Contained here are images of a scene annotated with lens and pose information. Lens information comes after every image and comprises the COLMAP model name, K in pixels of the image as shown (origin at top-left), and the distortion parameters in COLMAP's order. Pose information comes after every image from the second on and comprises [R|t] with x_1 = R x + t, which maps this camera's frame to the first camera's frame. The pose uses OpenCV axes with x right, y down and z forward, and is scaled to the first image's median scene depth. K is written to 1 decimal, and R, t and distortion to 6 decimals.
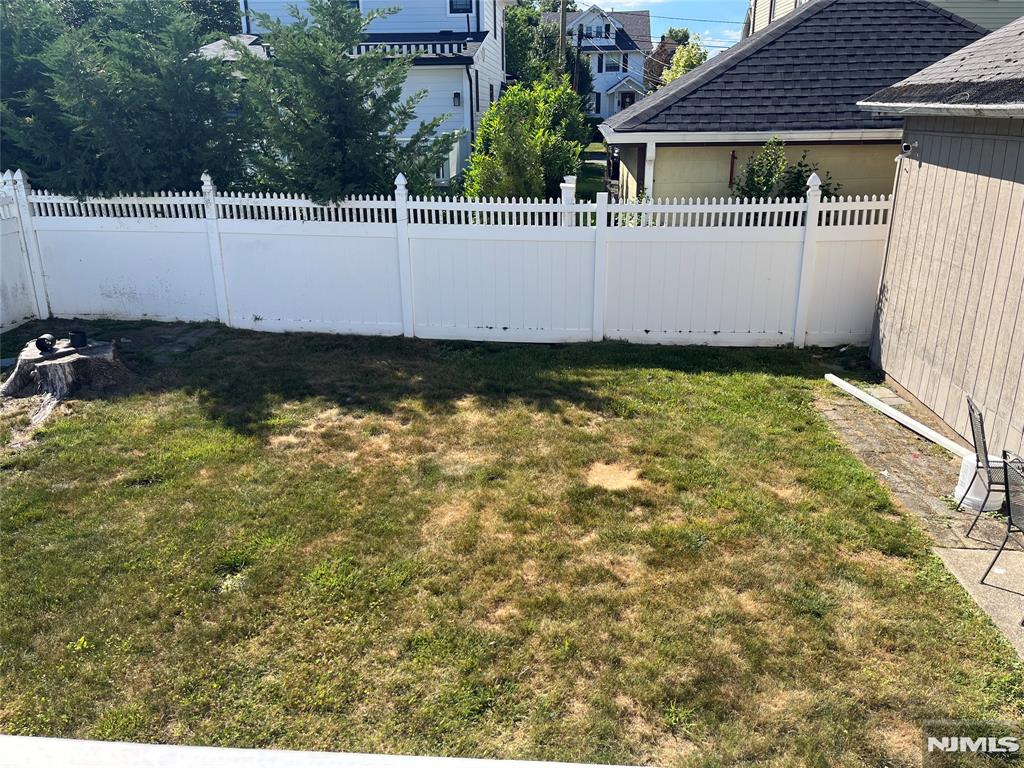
lens RADIAL K [[779.4, 0, 519.7], [0, 779.4, 386.6], [0, 0, 1]] dist [0.001513, -0.020492]
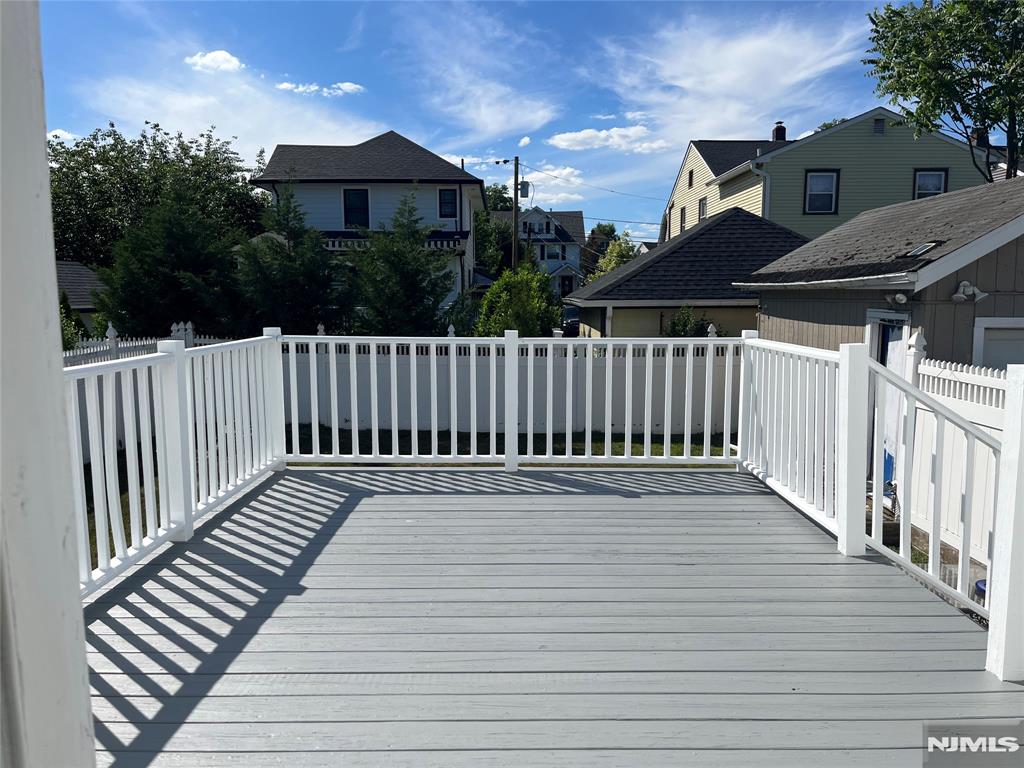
lens RADIAL K [[779.4, 0, 508.0], [0, 779.4, 383.4], [0, 0, 1]] dist [0.001513, -0.020492]
pose [[0.997775, -0.000978, 0.066662, -0.135335], [0.015724, 0.975136, -0.221048, 0.175739], [-0.064788, 0.221604, 0.972982, -0.465167]]
